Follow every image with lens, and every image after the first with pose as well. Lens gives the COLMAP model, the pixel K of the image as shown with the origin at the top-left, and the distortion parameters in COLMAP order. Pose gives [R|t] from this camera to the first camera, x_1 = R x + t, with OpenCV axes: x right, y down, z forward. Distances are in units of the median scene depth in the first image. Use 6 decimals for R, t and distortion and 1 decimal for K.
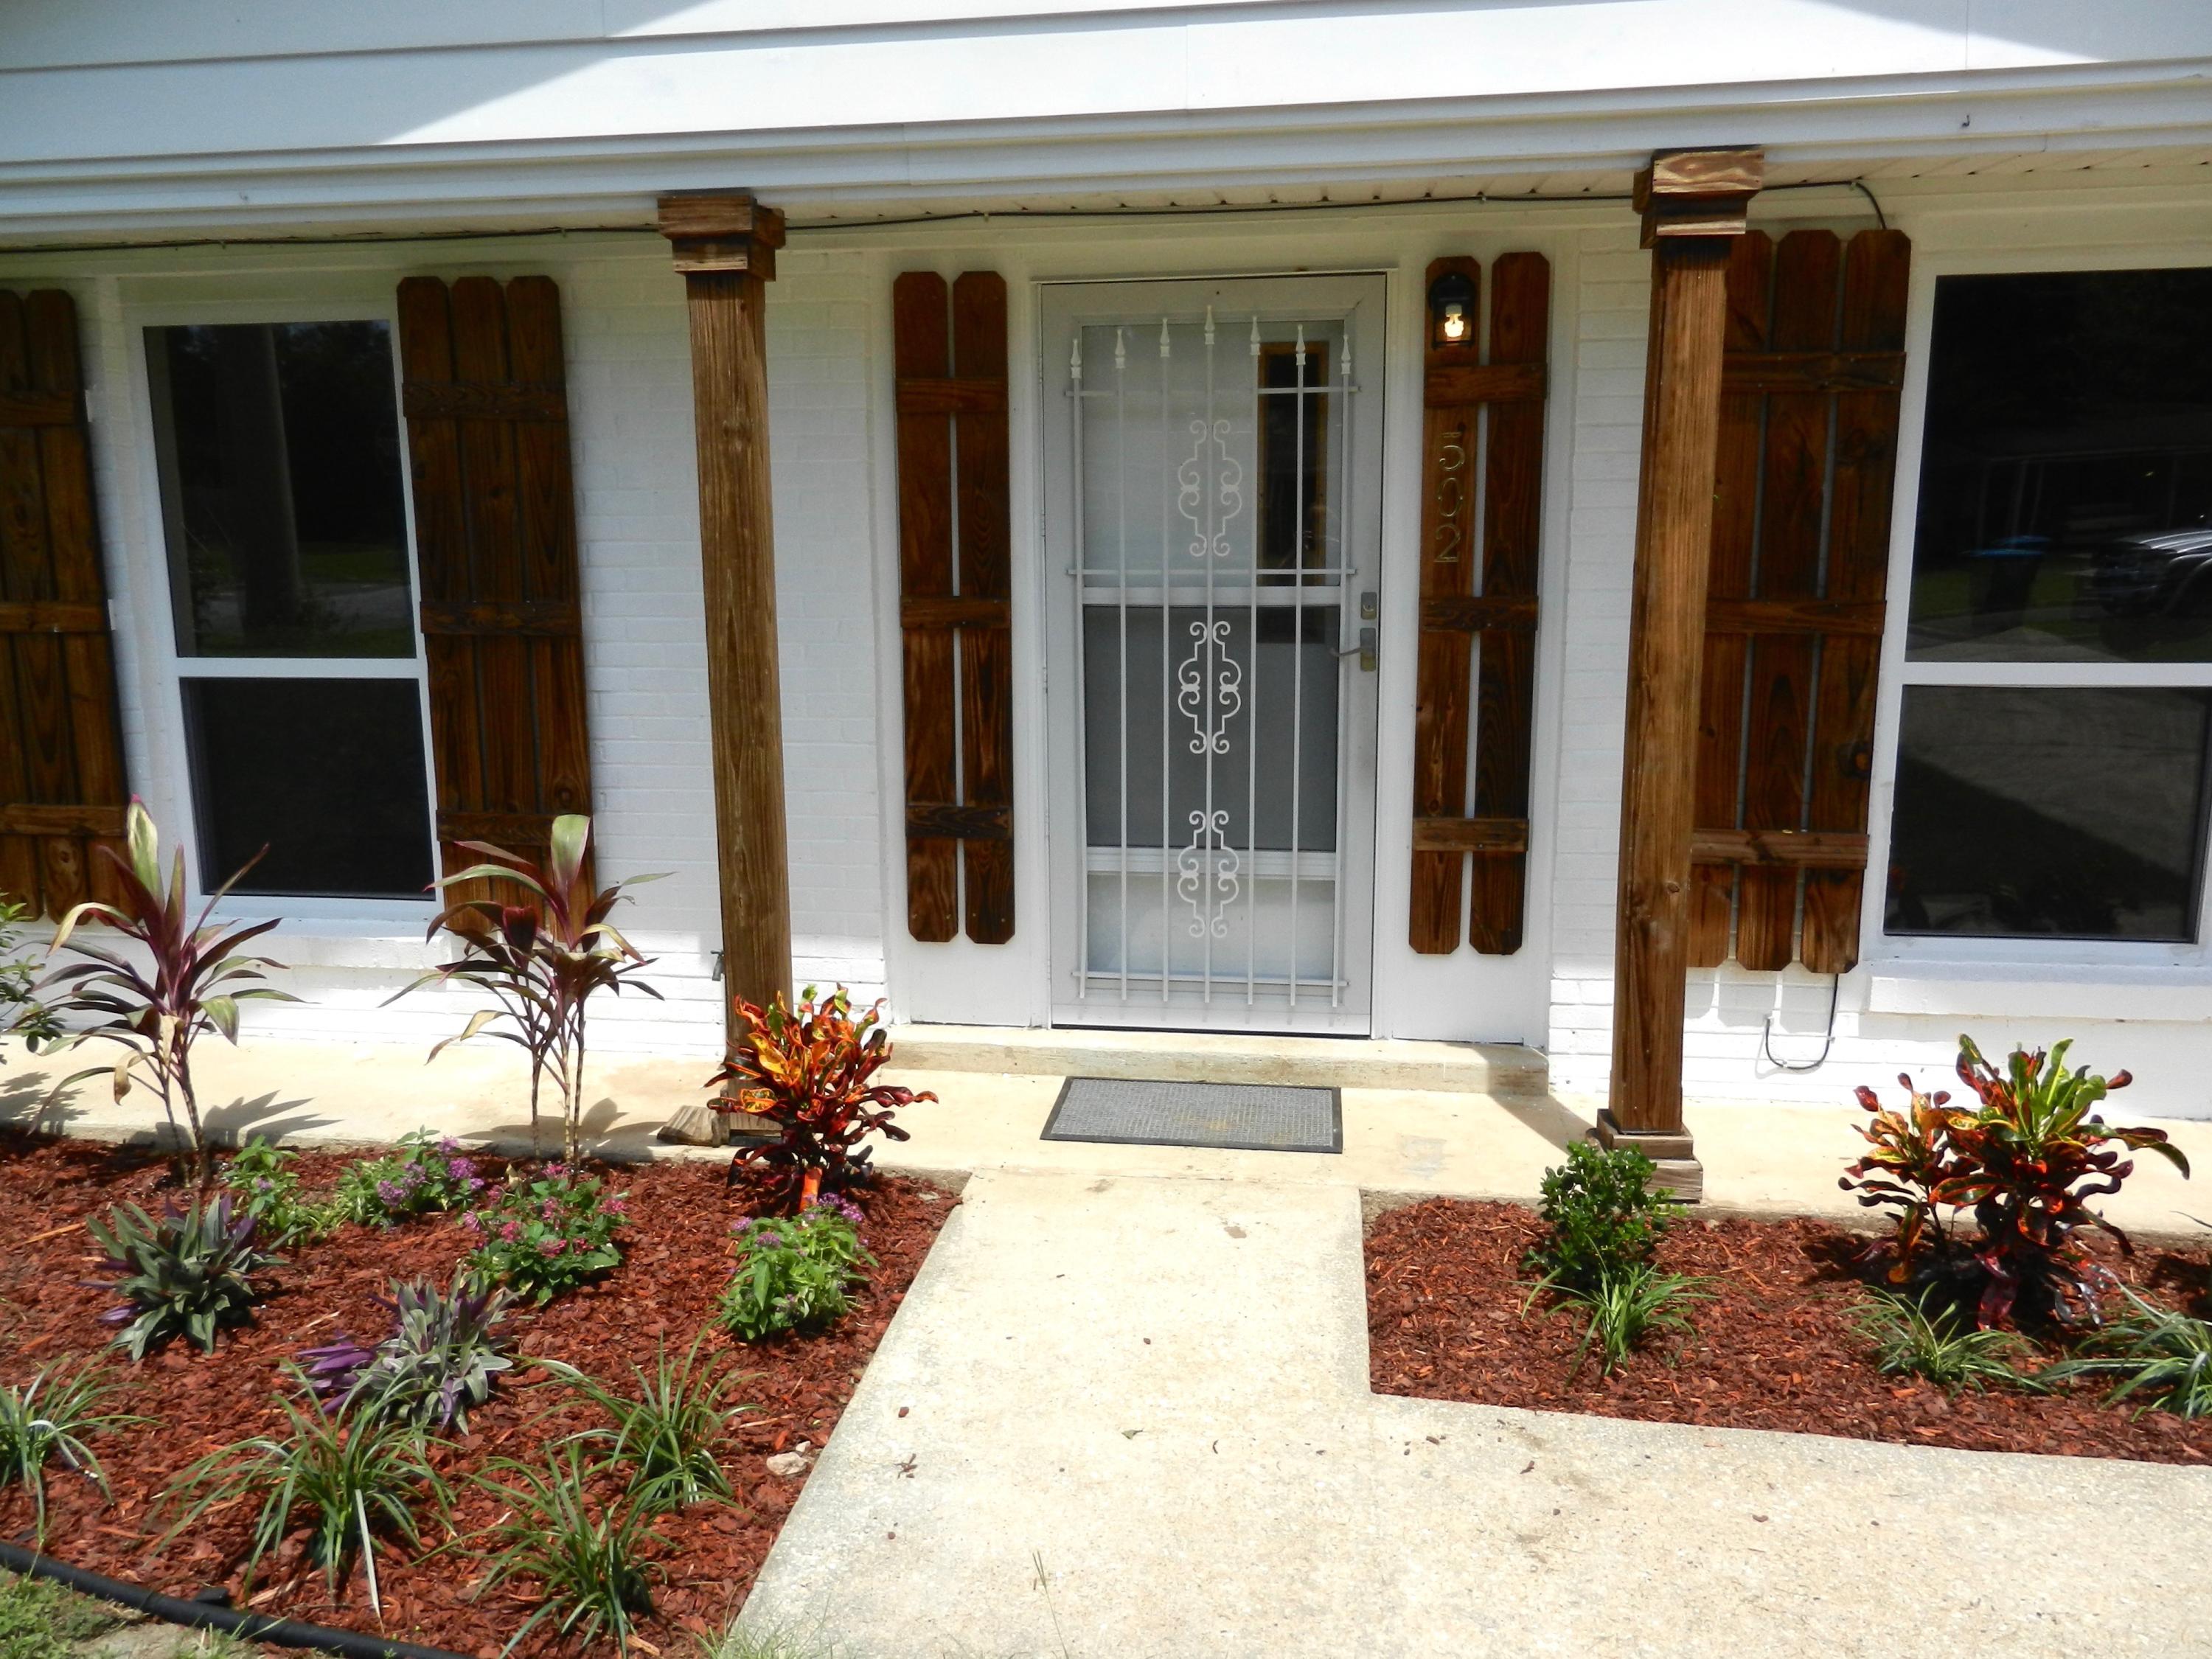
lens RADIAL K [[1633.9, 0, 1106.0], [0, 1633.9, 829.5], [0, 0, 1]] dist [0.007749, -0.001129]
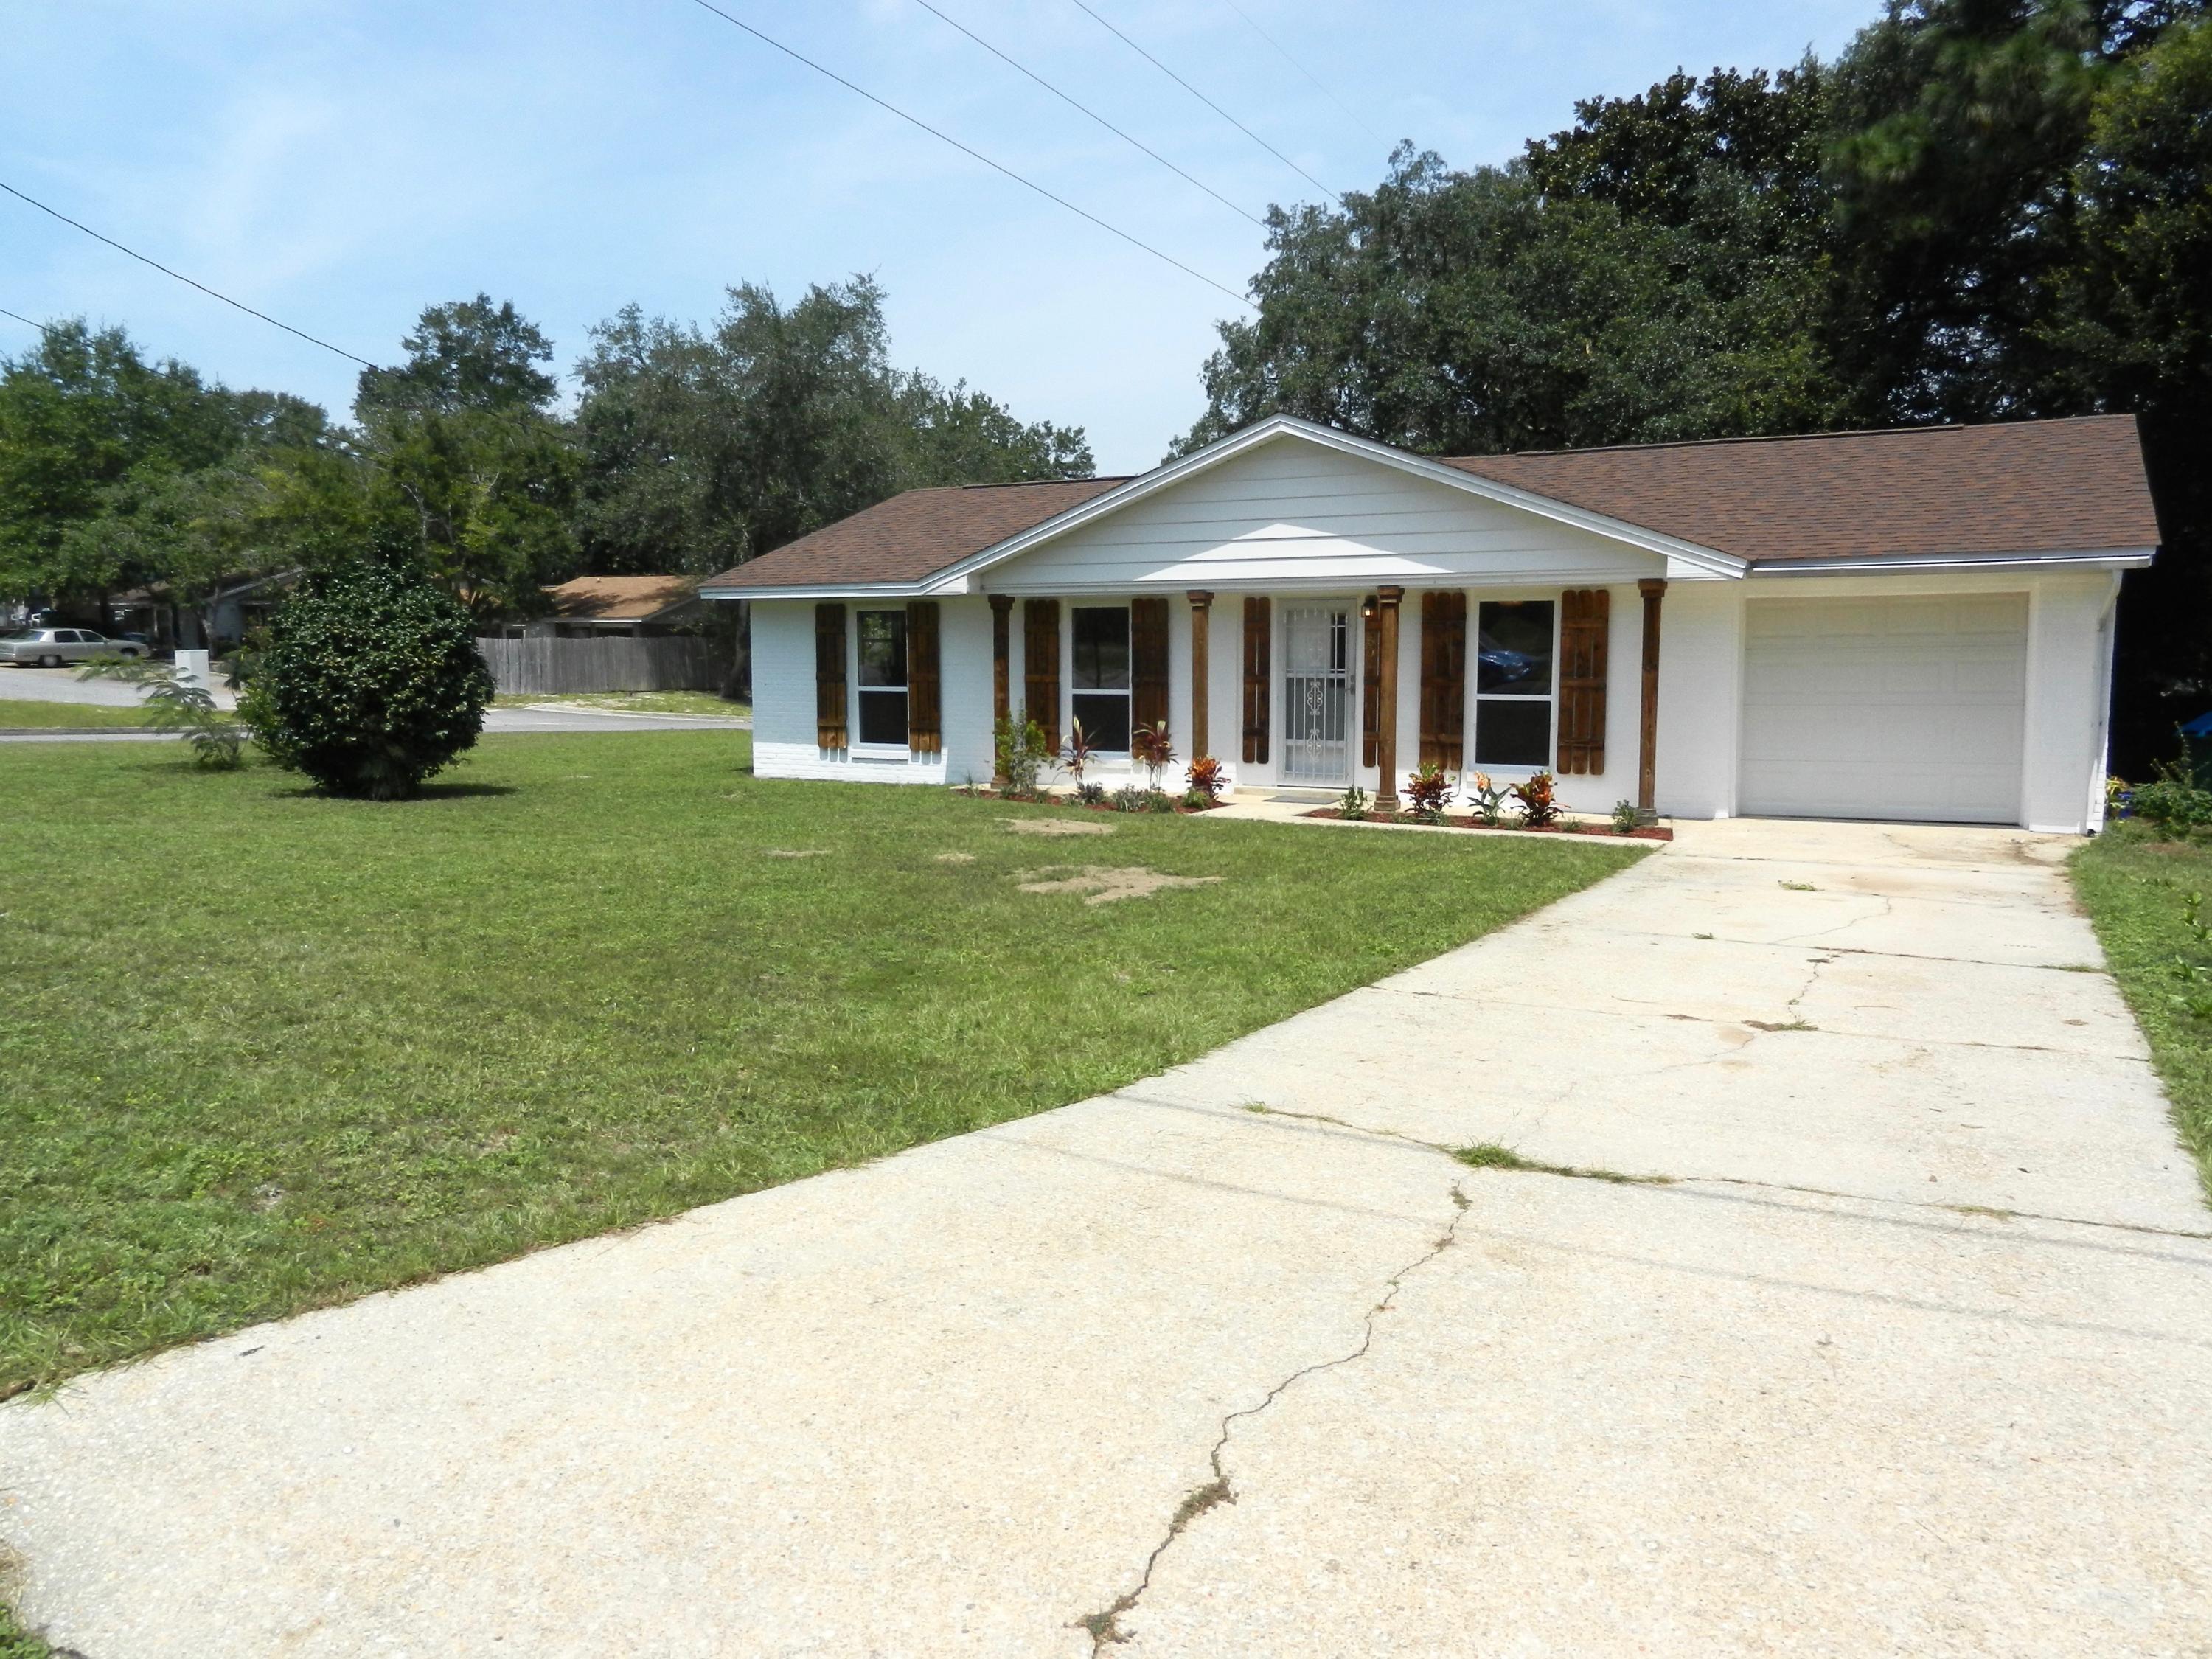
lens RADIAL K [[1659.0, 0, 1106.0], [0, 1659.0, 829.5], [0, 0, 1]] dist [0.009702, 0.004999]
pose [[0.932243, 0.045762, -0.358926, 1.146788], [-0.066360, 0.996768, -0.045273, 0.488379], [0.355694, 0.066024, 0.932267, -3.196740]]
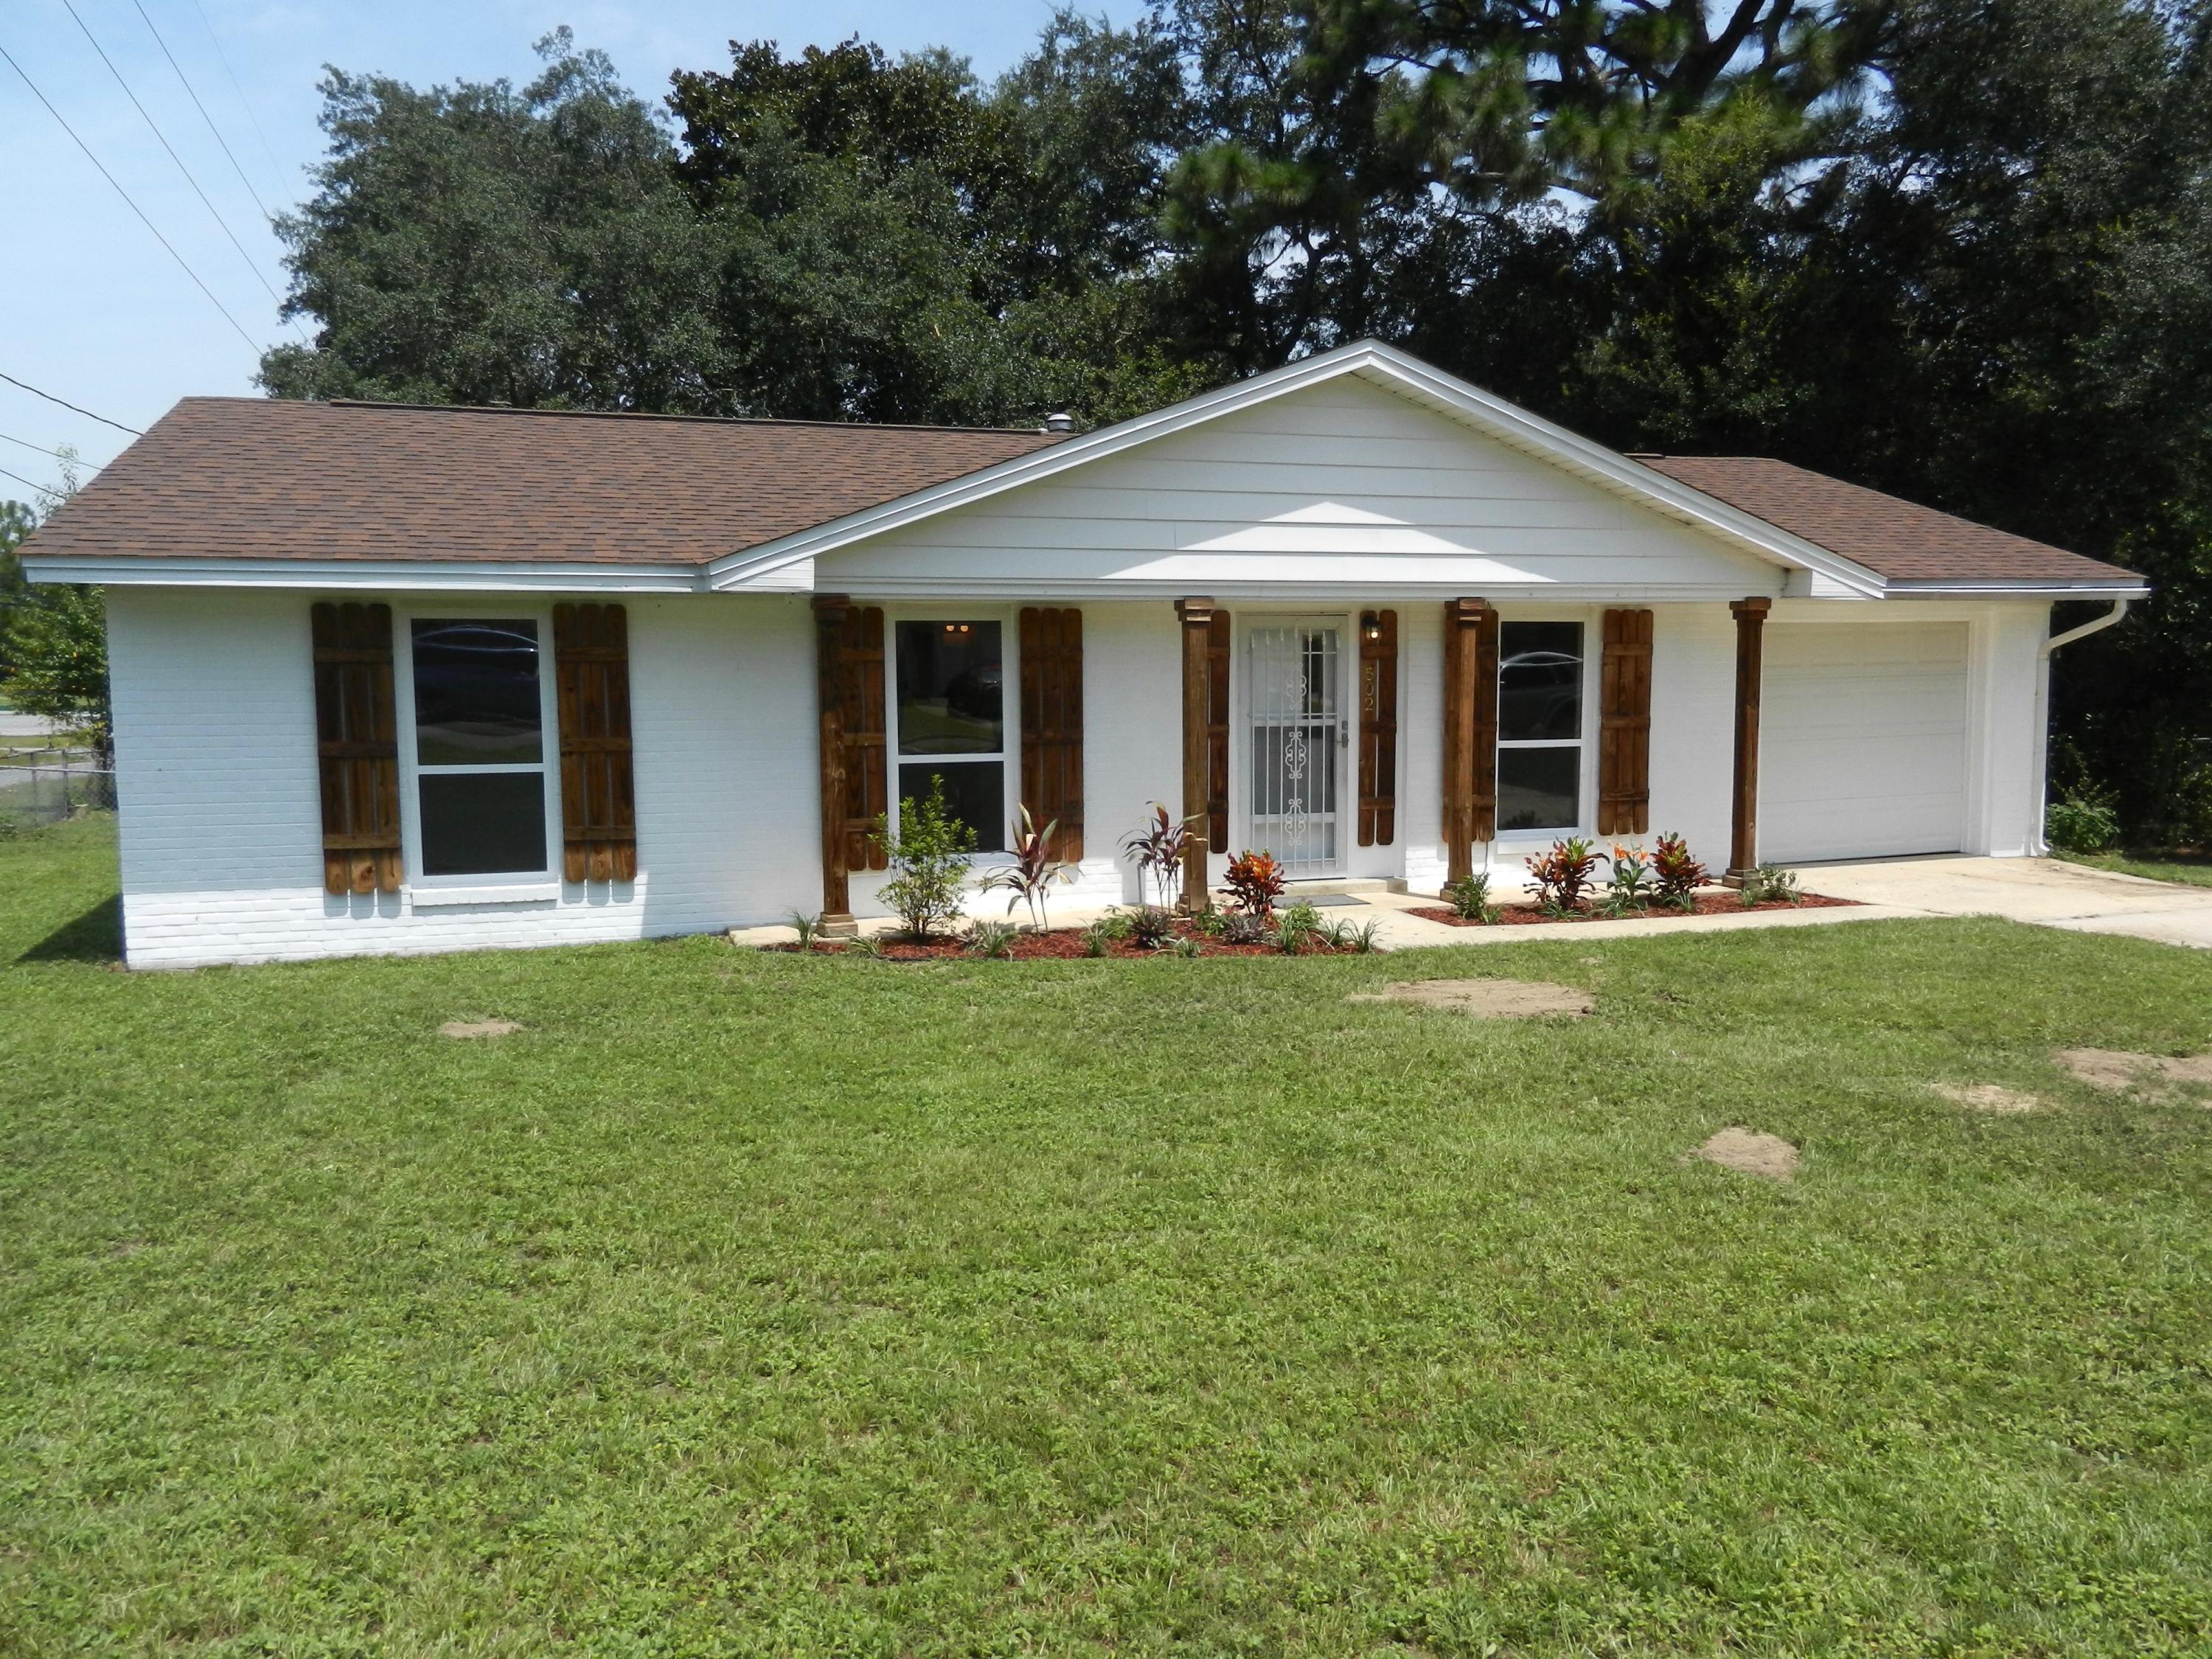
lens RADIAL K [[1633.9, 0, 1106.0], [0, 1633.9, 829.5], [0, 0, 1]] dist [0.007749, -0.001129]
pose [[0.898872, -0.042116, 0.436182, -1.585266], [0.074664, 0.995536, -0.057741, 0.194234], [-0.431803, 0.084468, 0.898004, -1.494269]]
